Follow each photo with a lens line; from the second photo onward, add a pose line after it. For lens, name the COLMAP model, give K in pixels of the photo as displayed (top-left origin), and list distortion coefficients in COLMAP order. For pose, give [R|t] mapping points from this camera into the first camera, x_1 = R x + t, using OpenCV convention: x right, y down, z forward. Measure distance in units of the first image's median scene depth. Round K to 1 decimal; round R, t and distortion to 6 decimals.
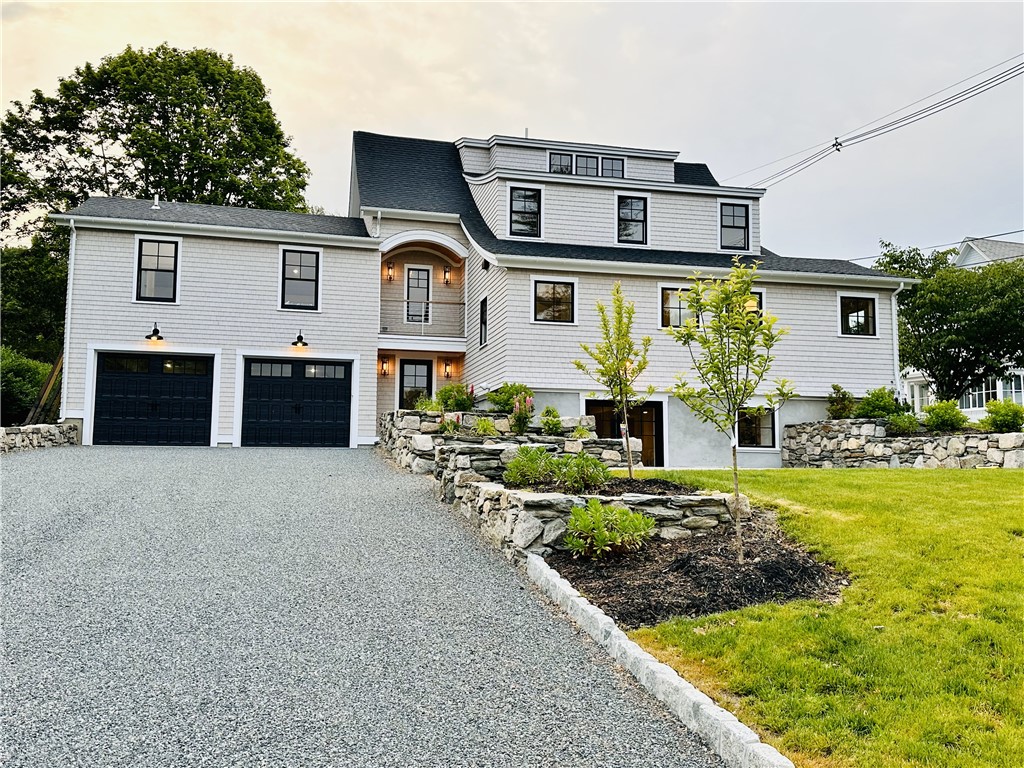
lens RADIAL K [[876.1, 0, 512.0], [0, 876.1, 384.0], [0, 0, 1]] dist [0.188529, -0.432686]
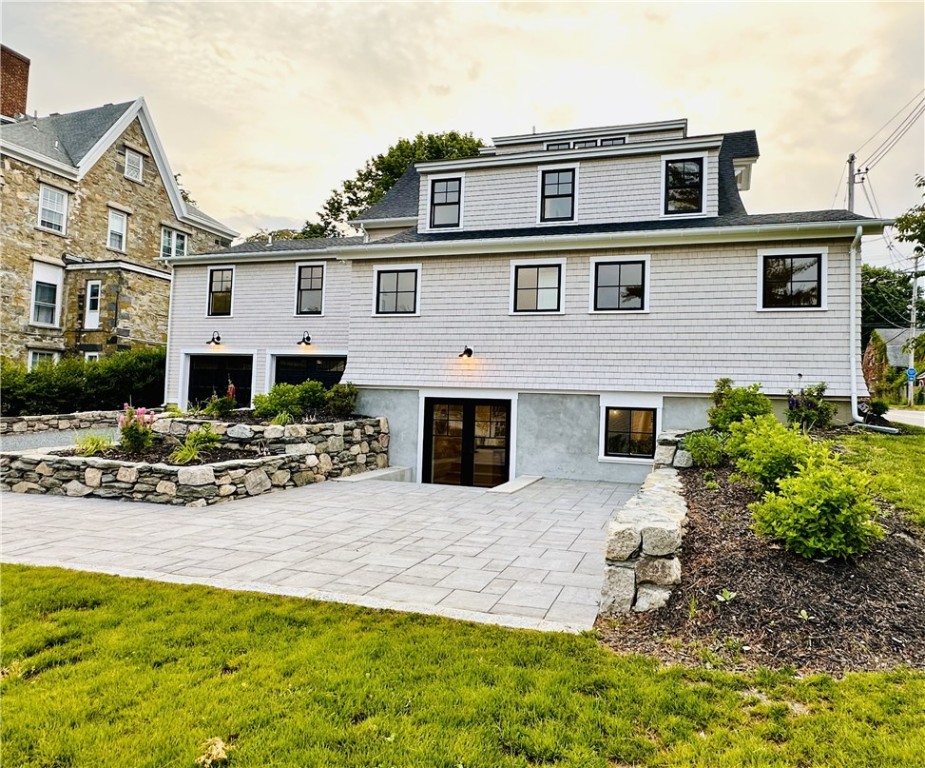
lens RADIAL K [[582.7, 0, 520.9], [0, 582.7, 387.0], [0, 0, 1]] dist [-0.000753, -0.001259]
pose [[0.870096, 0.003642, -0.492869, 0.437169], [0.021372, 0.998753, 0.045110, -0.016763], [0.492419, -0.049783, 0.868934, 0.487584]]
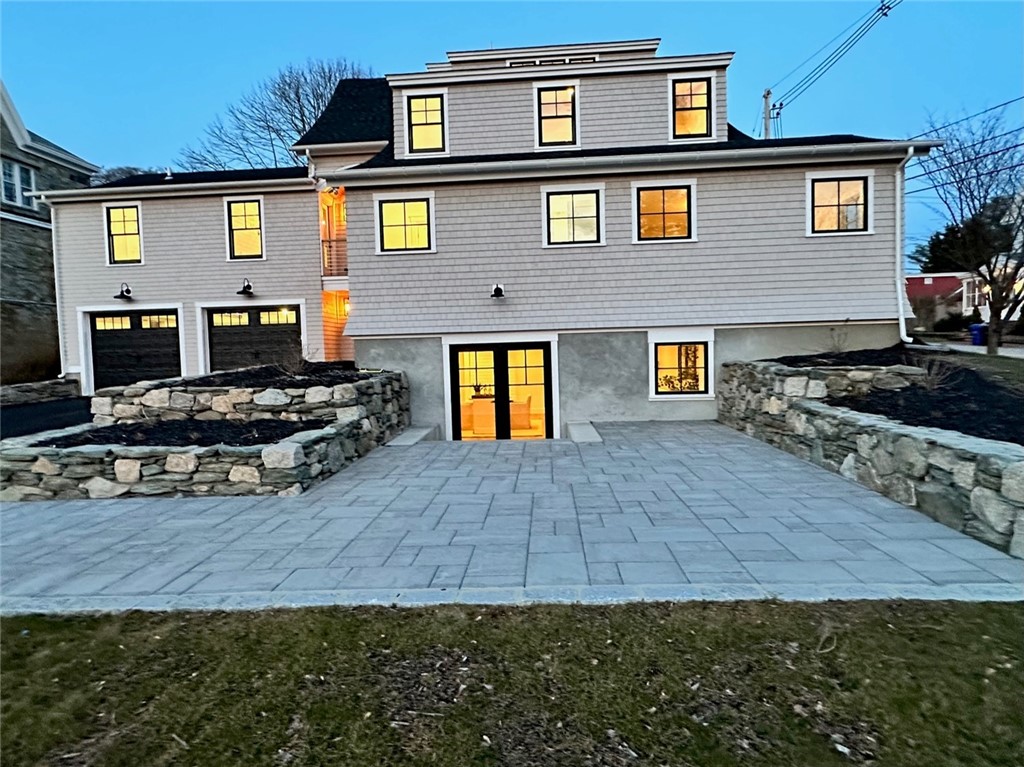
lens RADIAL K [[577.5, 0, 512.0], [0, 577.5, 383.5], [0, 0, 1]] dist [-0.000664, -0.000443]
pose [[0.952142, -0.018392, -0.305102, 0.281170], [0.064333, 0.987887, 0.141213, -0.017190], [0.298809, -0.154082, 0.941792, 0.473328]]
